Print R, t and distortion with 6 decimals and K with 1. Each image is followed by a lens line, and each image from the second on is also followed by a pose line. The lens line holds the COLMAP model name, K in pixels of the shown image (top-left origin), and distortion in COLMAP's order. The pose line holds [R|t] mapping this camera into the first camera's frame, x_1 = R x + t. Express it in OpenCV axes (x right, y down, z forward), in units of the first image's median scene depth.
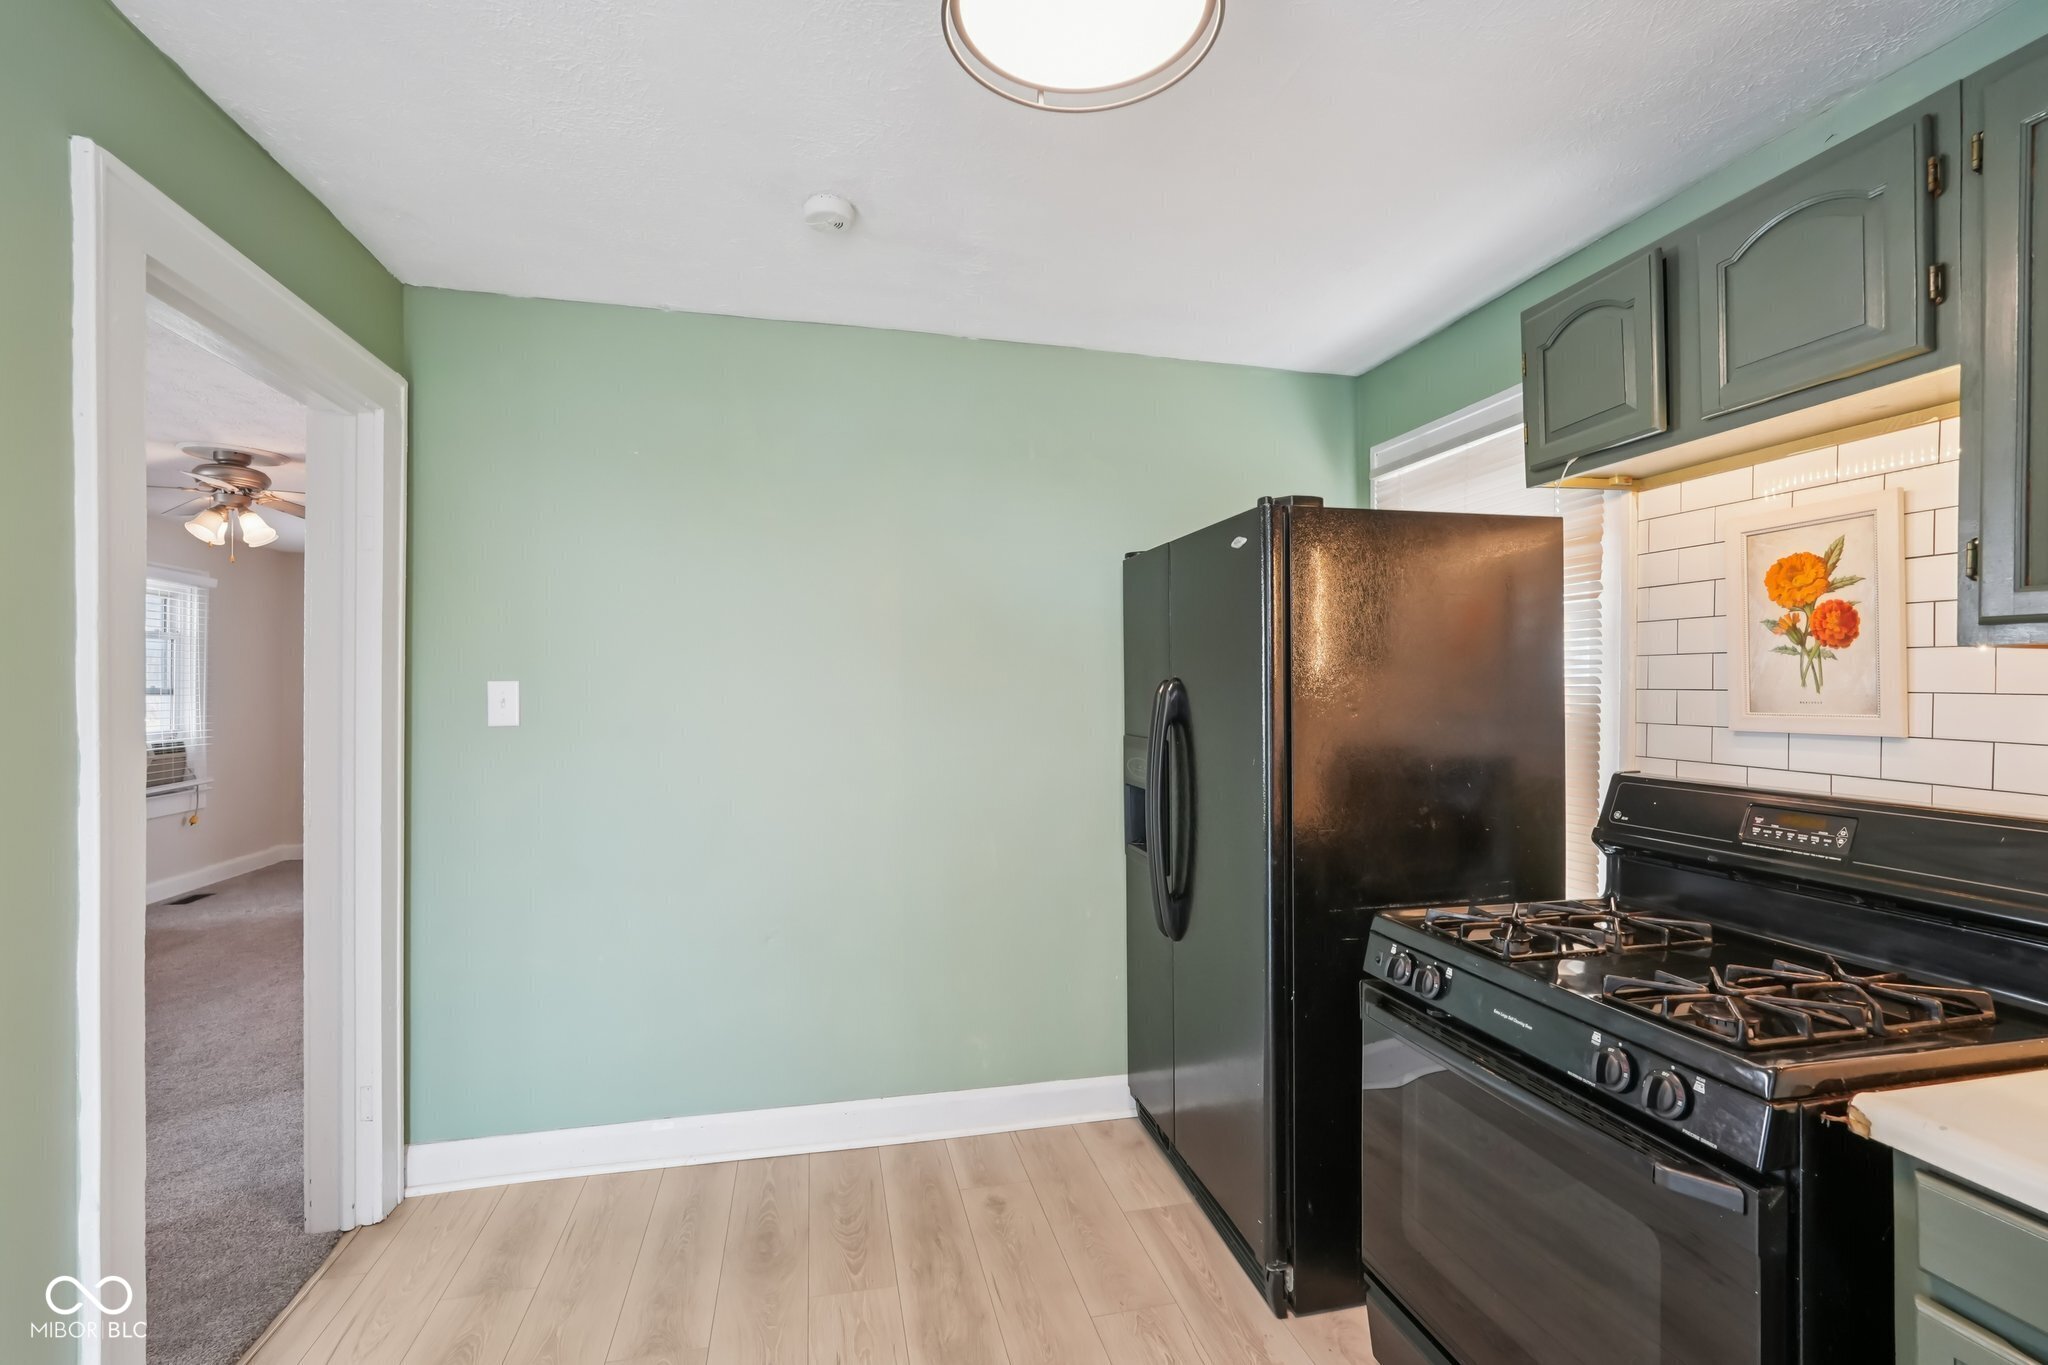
lens RADIAL K [[903.5, 0, 1031.3], [0, 903.5, 684.7], [0, 0, 1]] dist [-0.008922, 0.006556]
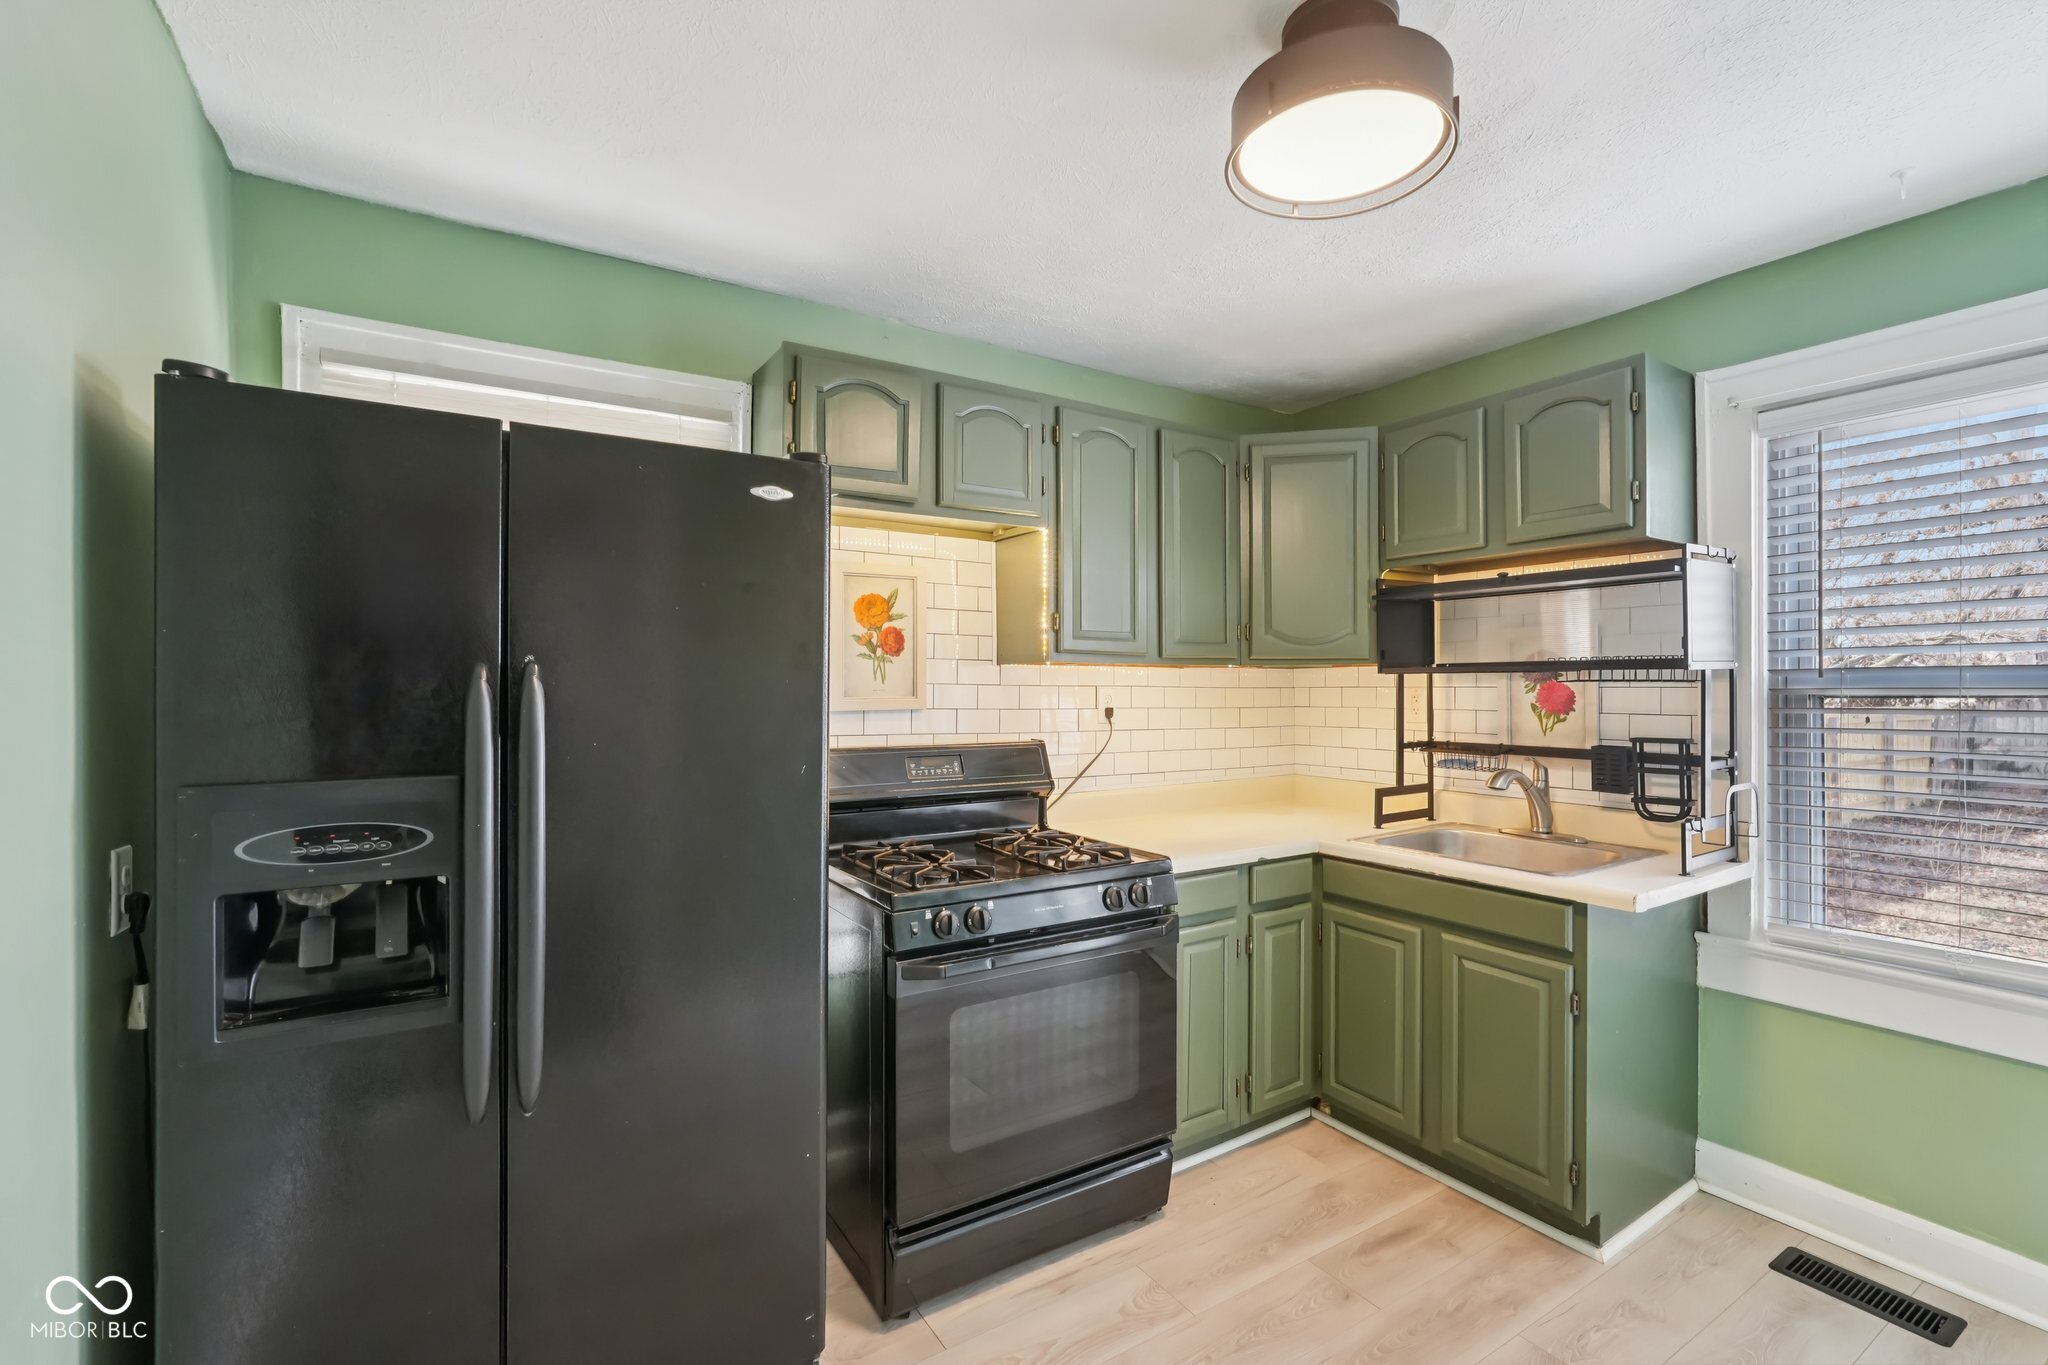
lens RADIAL K [[903.5, 0, 1023.4], [0, 903.5, 683.4], [0, 0, 1]] dist [-0.008922, 0.006556]
pose [[-0.312577, -0.002253, 0.949890, -0.522565], [-0.004156, 0.999991, 0.001004, 0.003670], [-0.949883, -0.003634, -0.312583, 0.930168]]
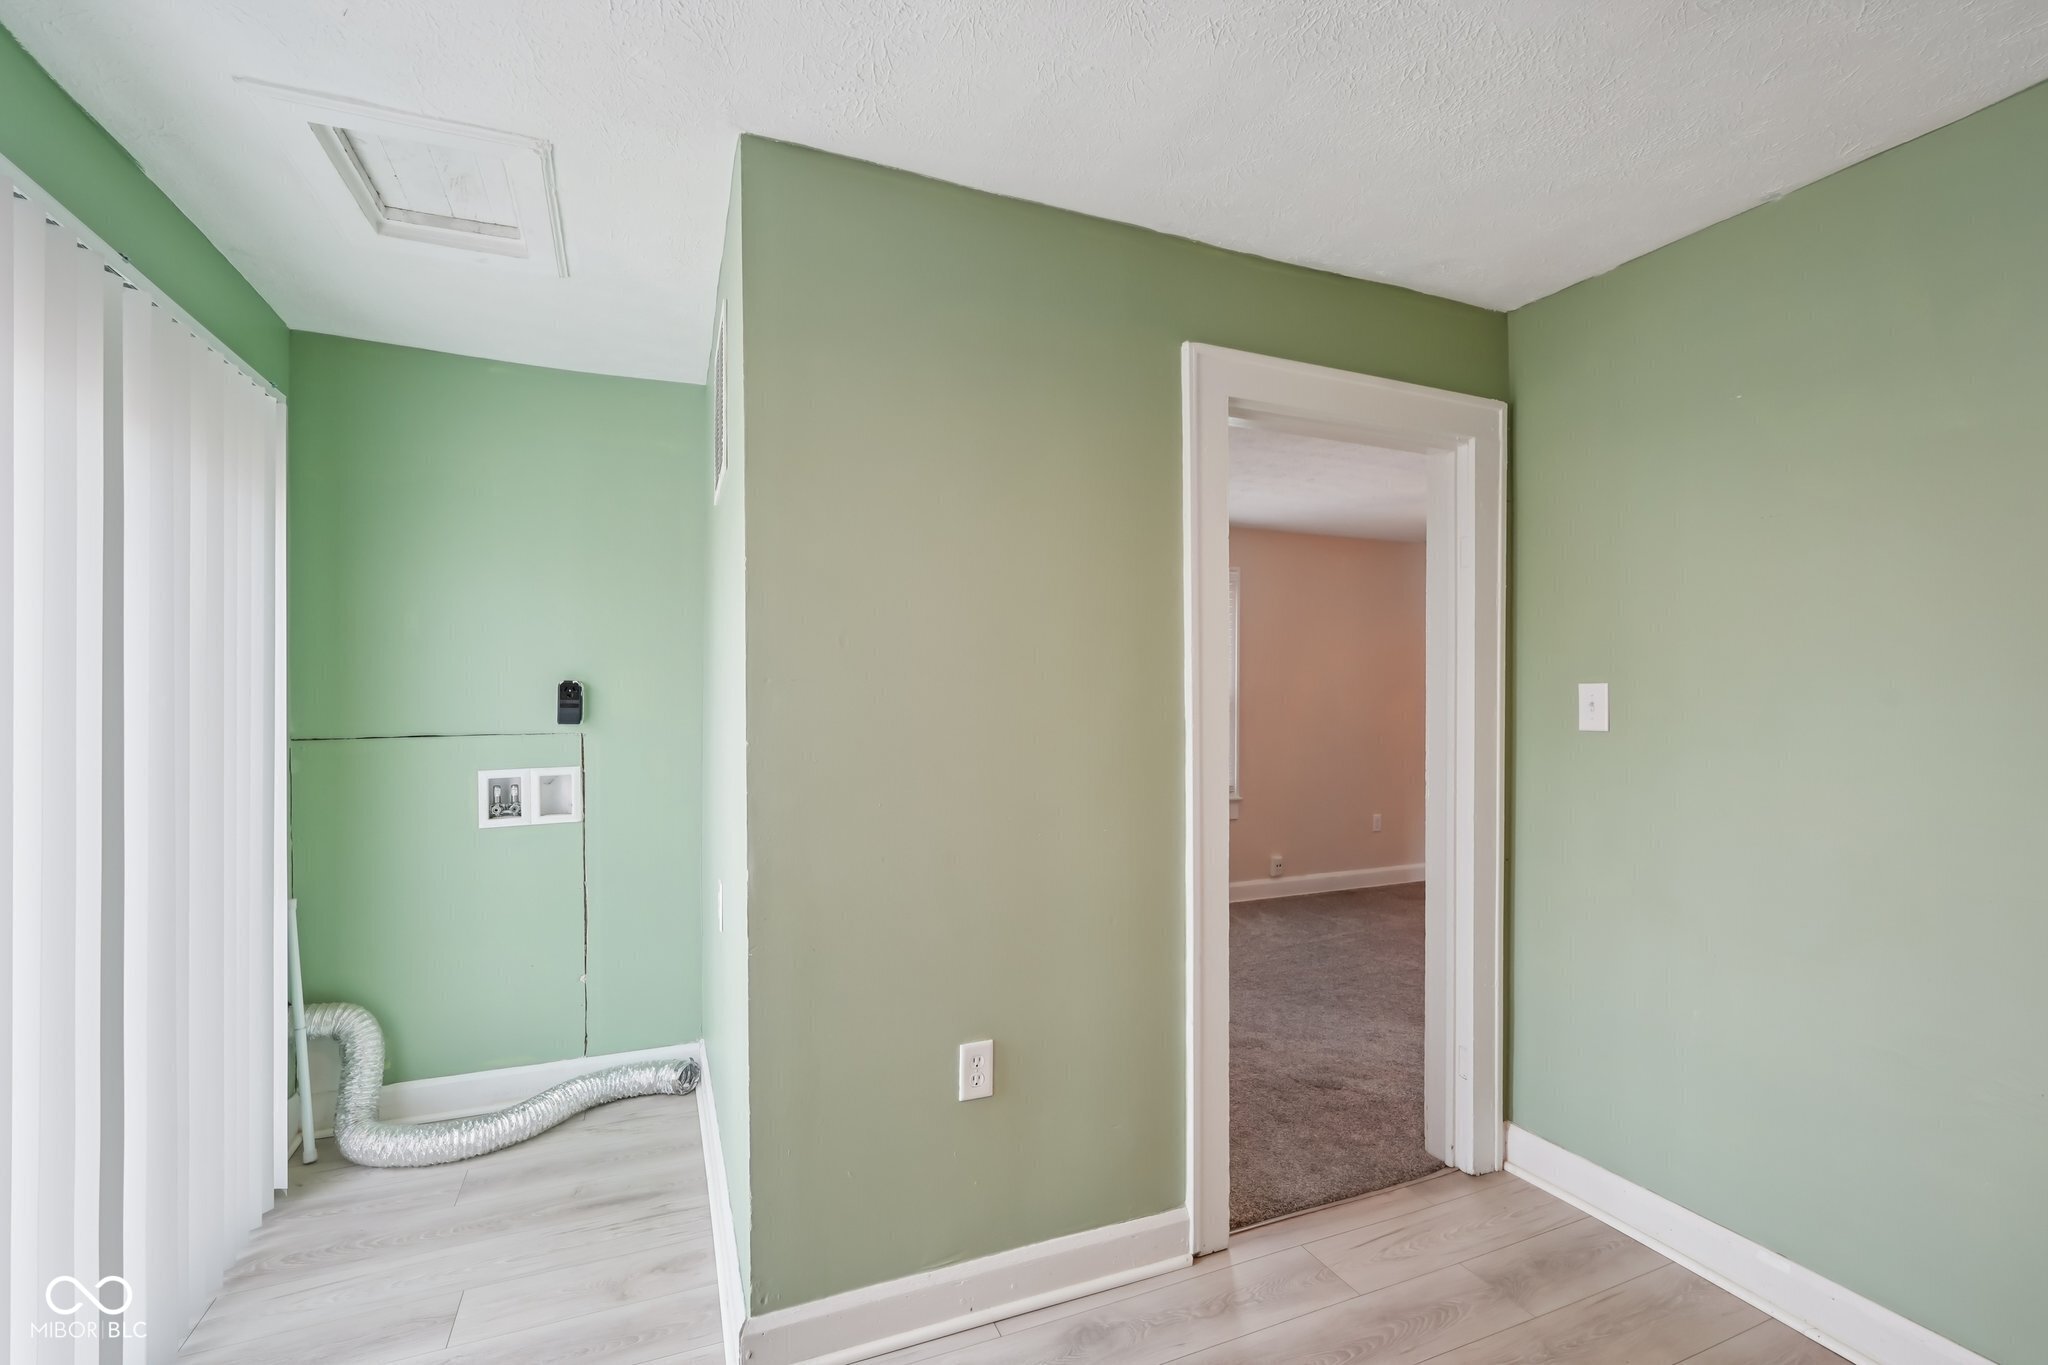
lens RADIAL K [[903.5, 0, 1024.4], [0, 903.5, 688.4], [0, 0, 1]] dist [-0.008922, 0.006556]
pose [[0.173148, -0.003811, -0.984889, 0.270094], [0.000756, 0.999993, -0.003736, 0.004265], [0.984896, -0.000098, 0.173149, 0.268666]]
